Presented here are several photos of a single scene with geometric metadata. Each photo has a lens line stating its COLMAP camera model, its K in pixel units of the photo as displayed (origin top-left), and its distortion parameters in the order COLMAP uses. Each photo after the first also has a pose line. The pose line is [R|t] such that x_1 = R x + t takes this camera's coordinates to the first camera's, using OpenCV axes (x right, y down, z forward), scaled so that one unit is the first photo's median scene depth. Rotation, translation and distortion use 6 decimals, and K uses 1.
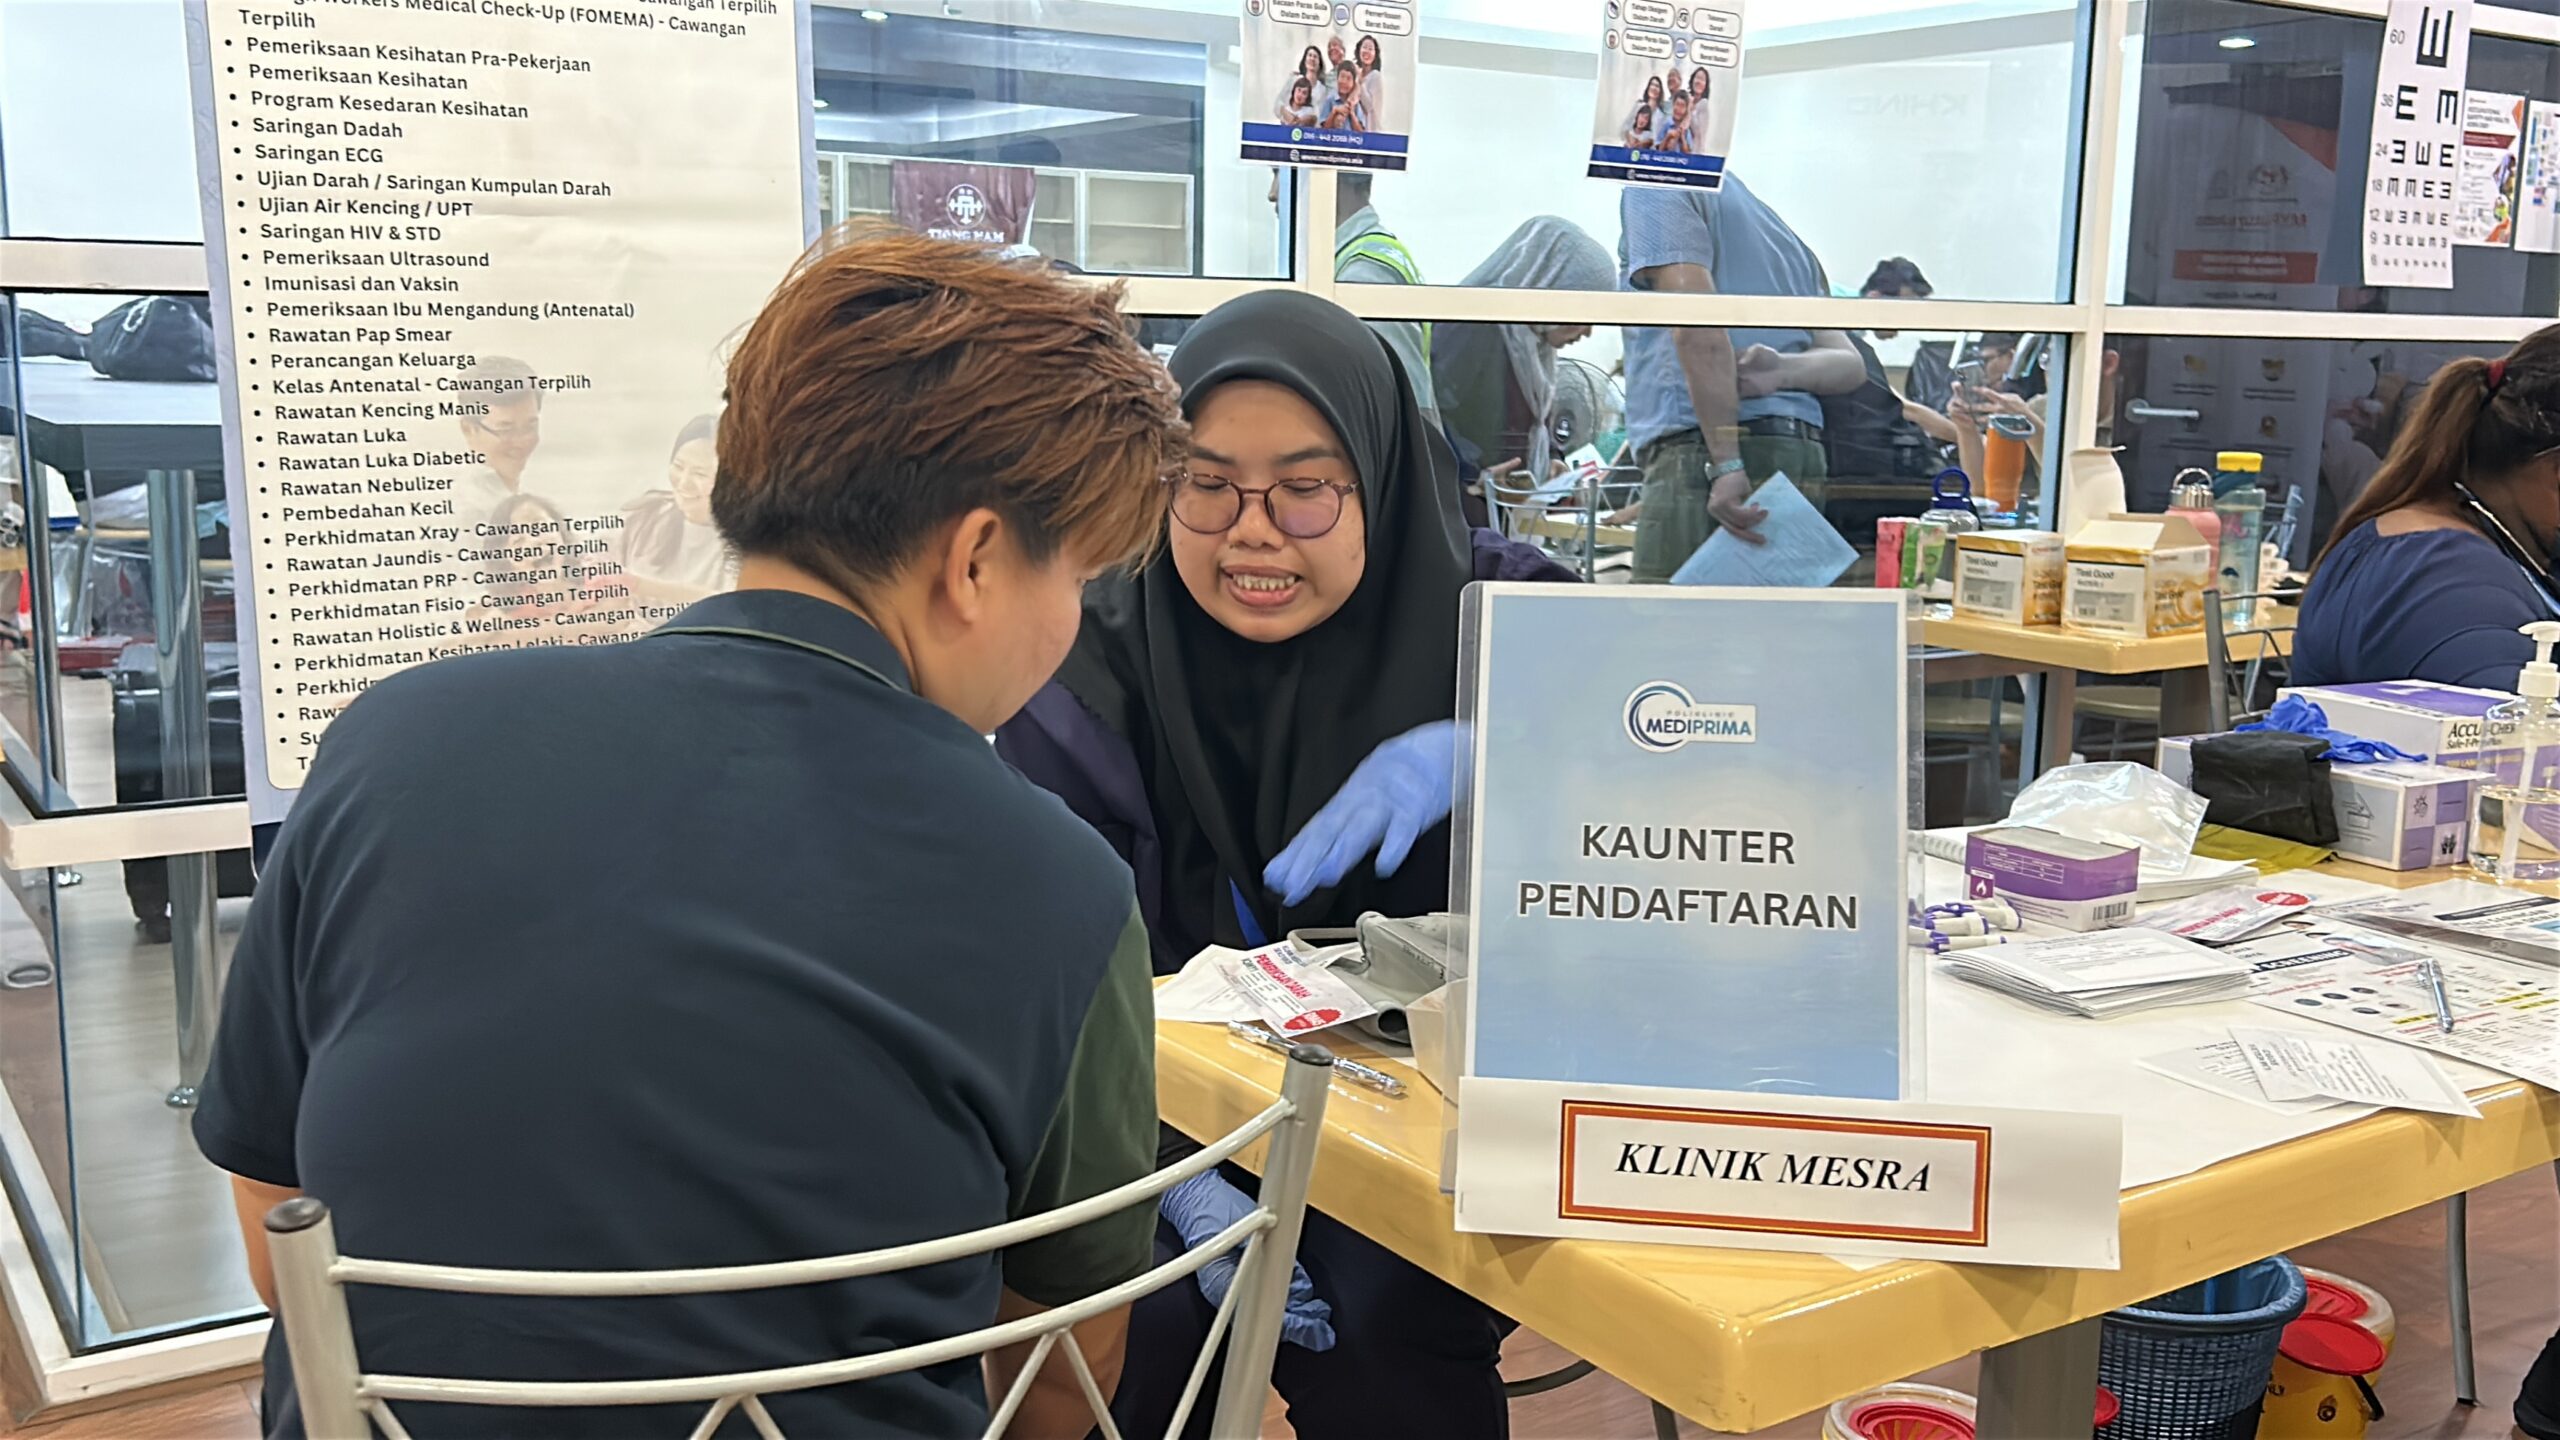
lens RADIAL K [[2329.5, 0, 1211.0], [0, 2329.5, 609.9], [0, 0, 1]] dist [-0.003508, -0.004235]
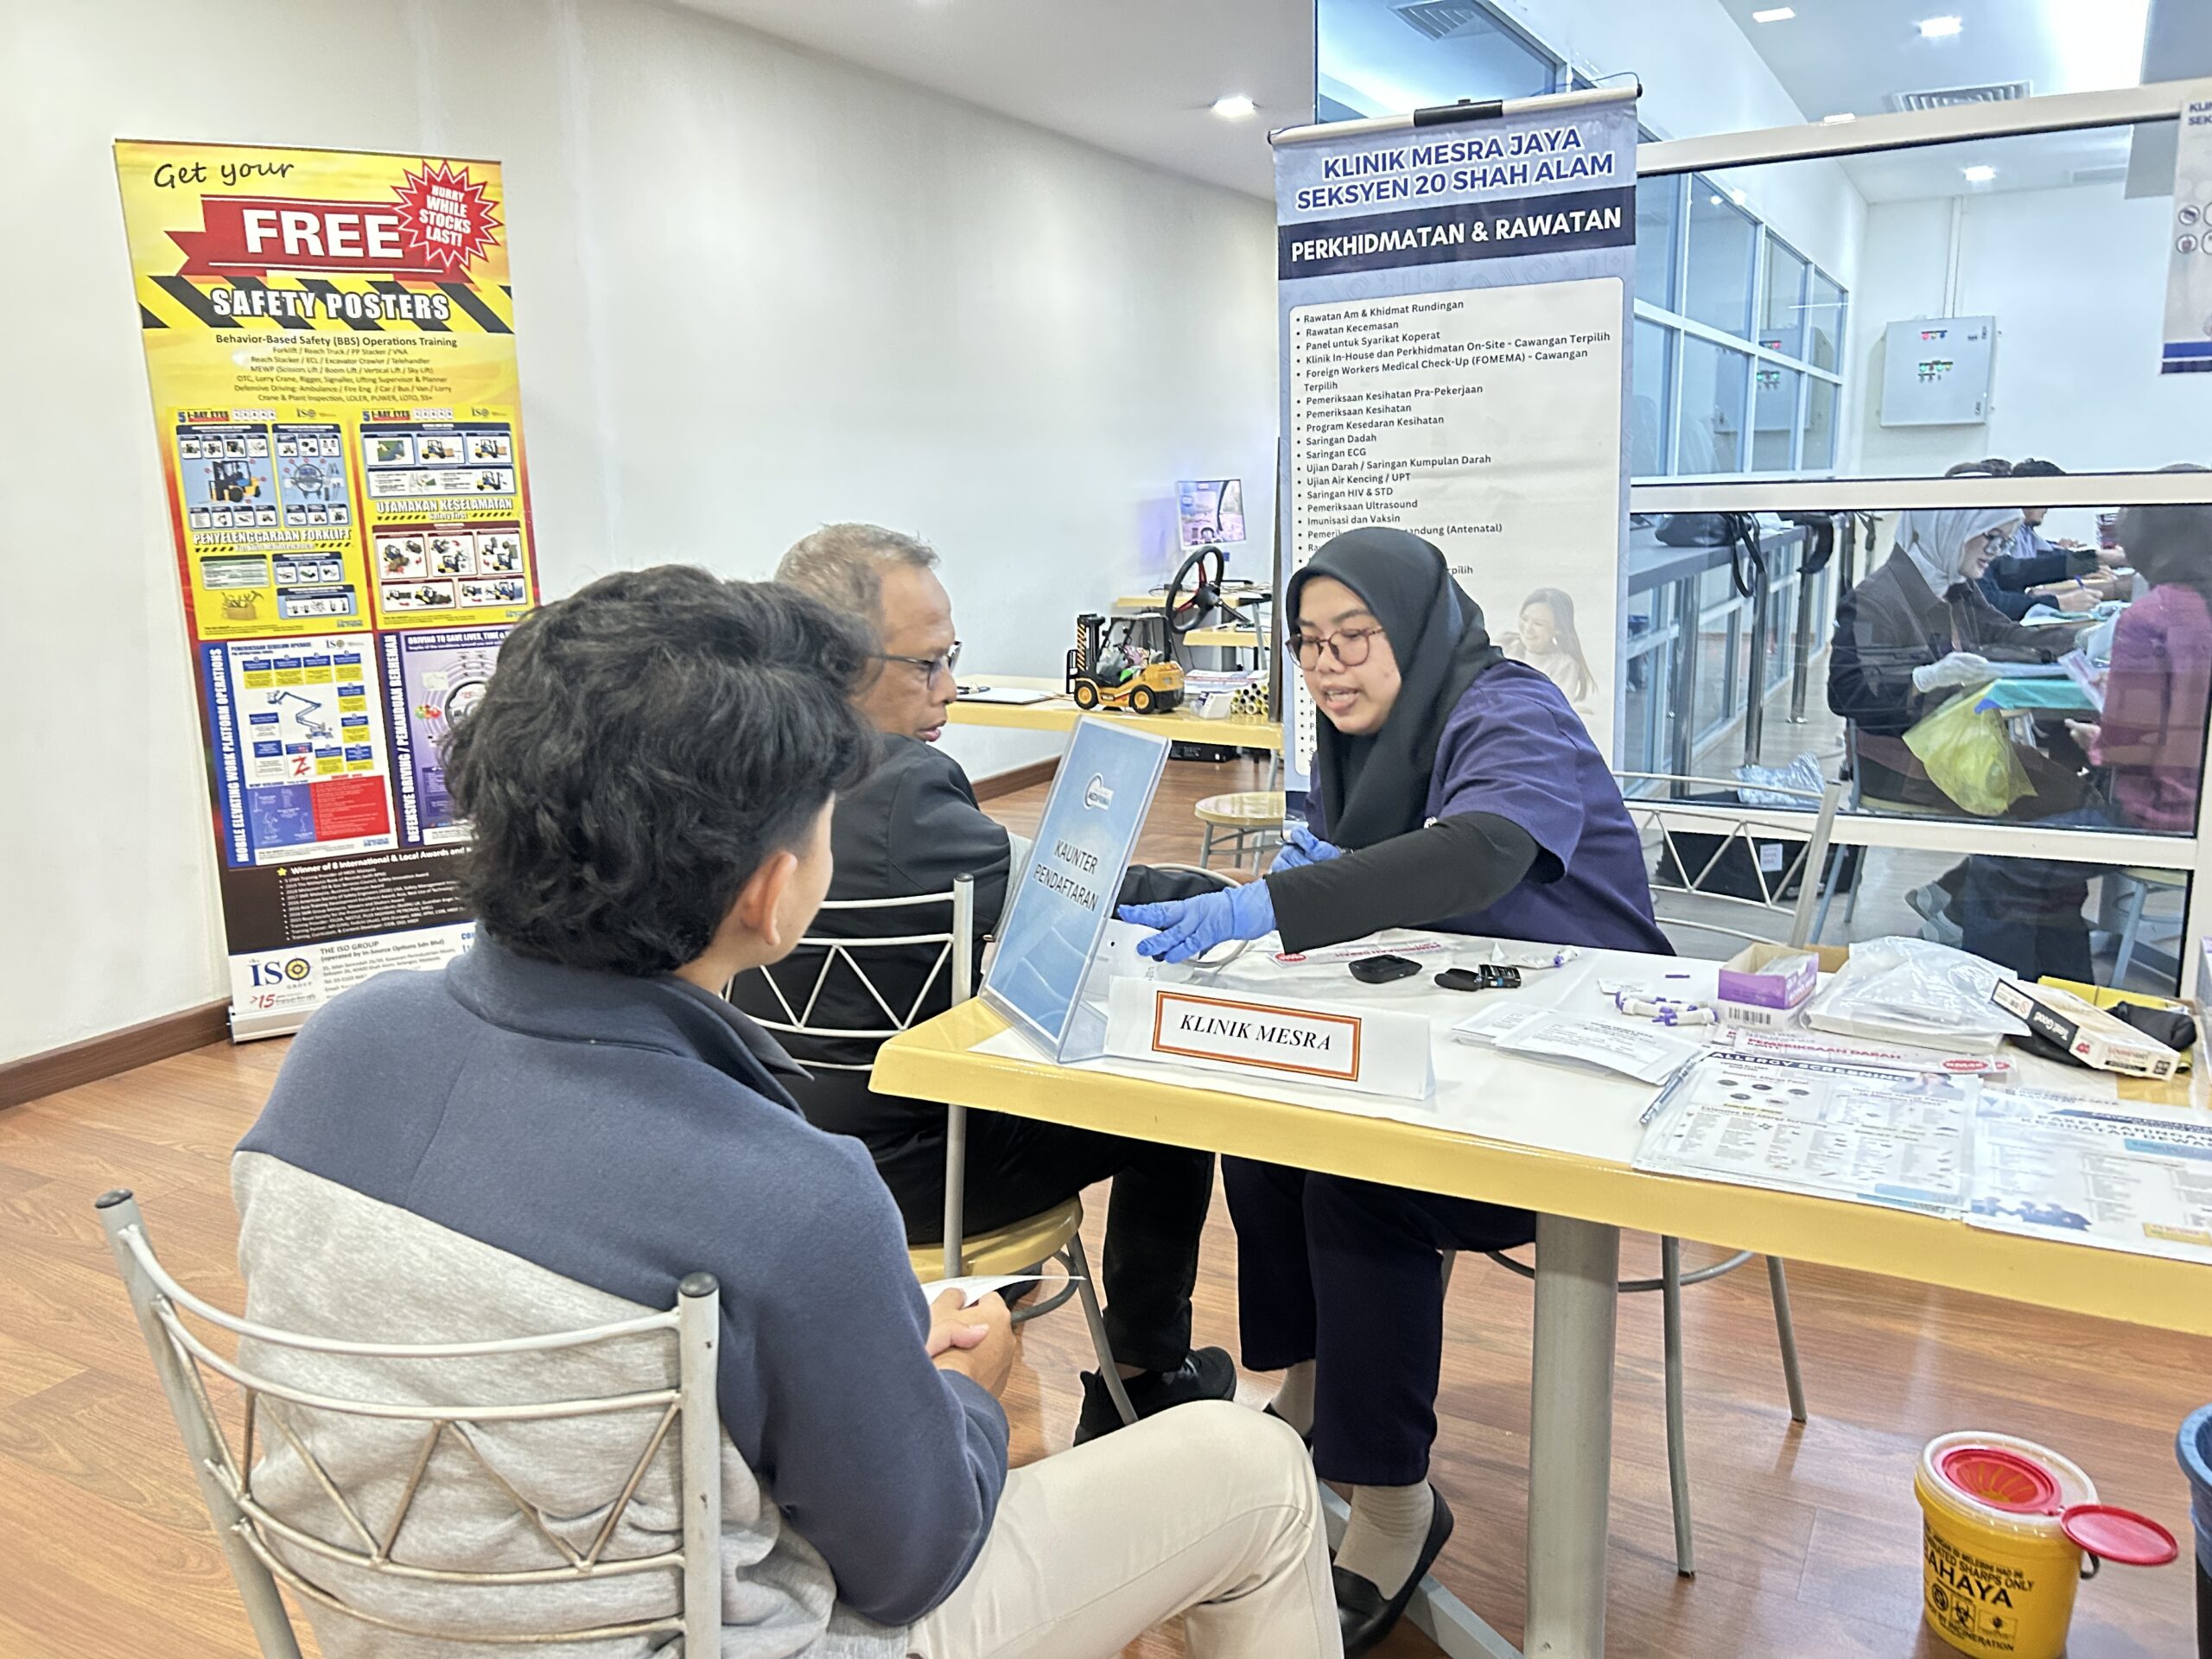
lens RADIAL K [[1645.2, 0, 1106.0], [0, 1645.2, 829.5], [0, 0, 1]] dist [0.031705, -0.039572]
pose [[0.461111, 0.143612, -0.875644, 0.532119], [-0.078229, 0.989553, 0.121099, -0.023105], [0.883887, 0.012661, 0.467528, 0.118992]]
